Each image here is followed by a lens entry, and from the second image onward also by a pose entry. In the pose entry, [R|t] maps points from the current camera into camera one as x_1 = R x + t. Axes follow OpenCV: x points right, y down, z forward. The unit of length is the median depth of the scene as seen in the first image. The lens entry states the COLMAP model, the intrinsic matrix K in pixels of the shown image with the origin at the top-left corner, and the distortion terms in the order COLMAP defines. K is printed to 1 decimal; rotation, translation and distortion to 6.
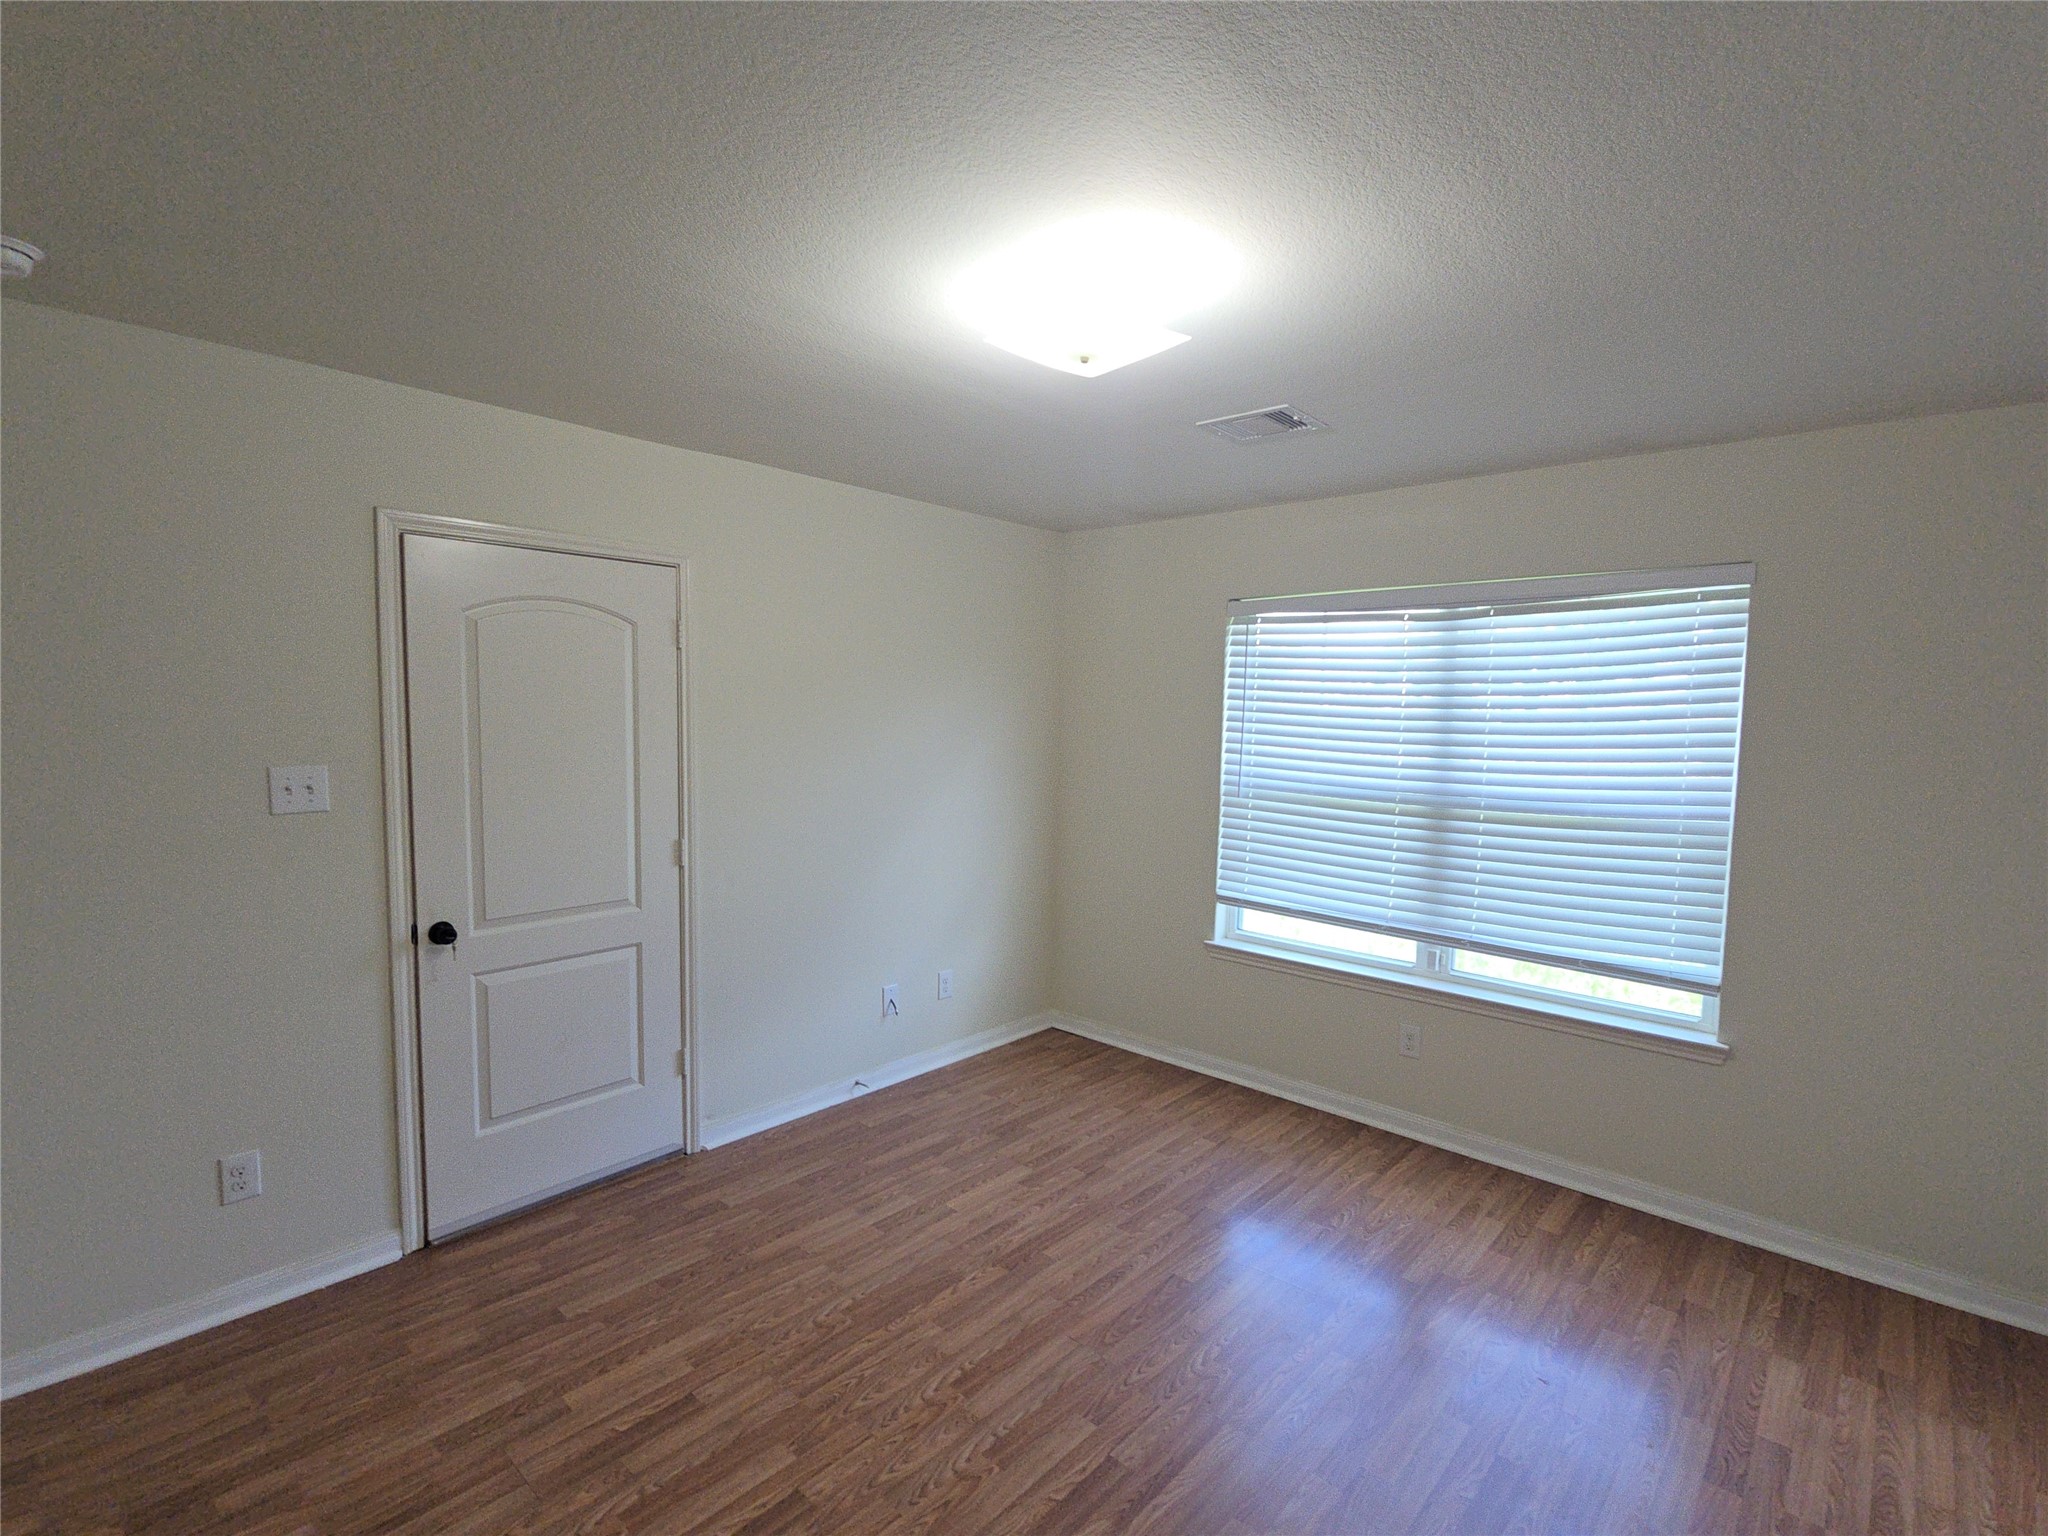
lens RADIAL K [[879.7, 0, 1016.9], [0, 879.7, 765.1], [0, 0, 1]] dist [0.002890, 0.000369]
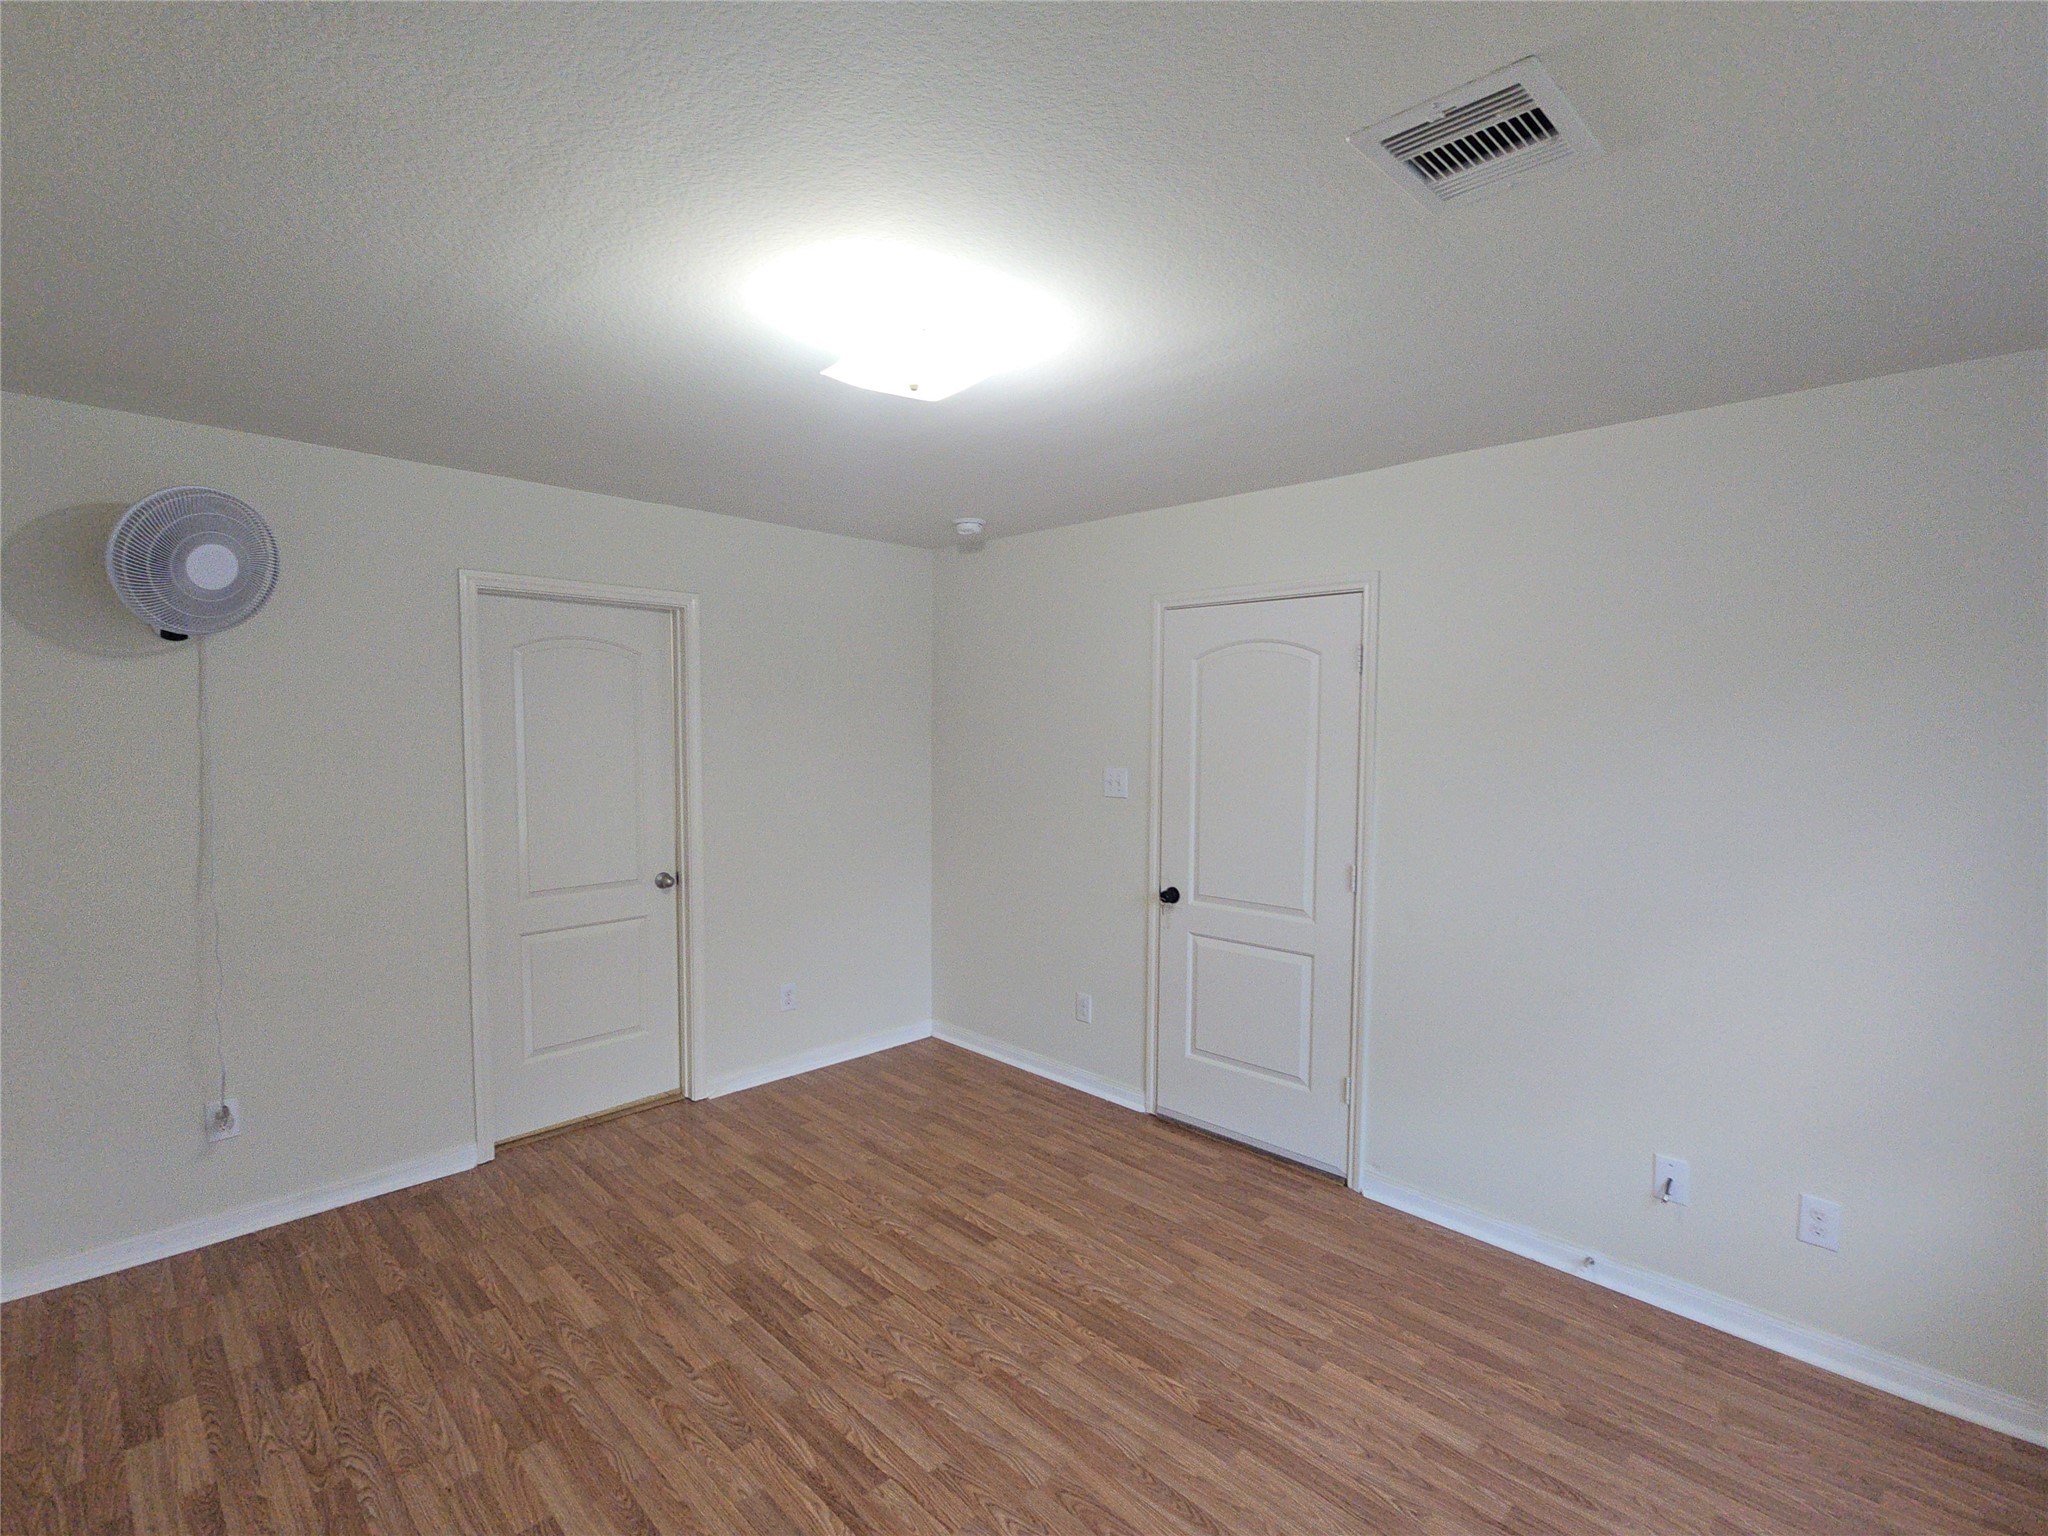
lens RADIAL K [[879.7, 0, 1022.6], [0, 879.7, 768.9], [0, 0, 1]] dist [0.002890, 0.000369]
pose [[0.045627, 0.037635, -0.998249, 0.705119], [-0.073232, 0.996727, 0.034230, -0.036506], [0.996271, 0.071542, 0.048233, 0.688208]]
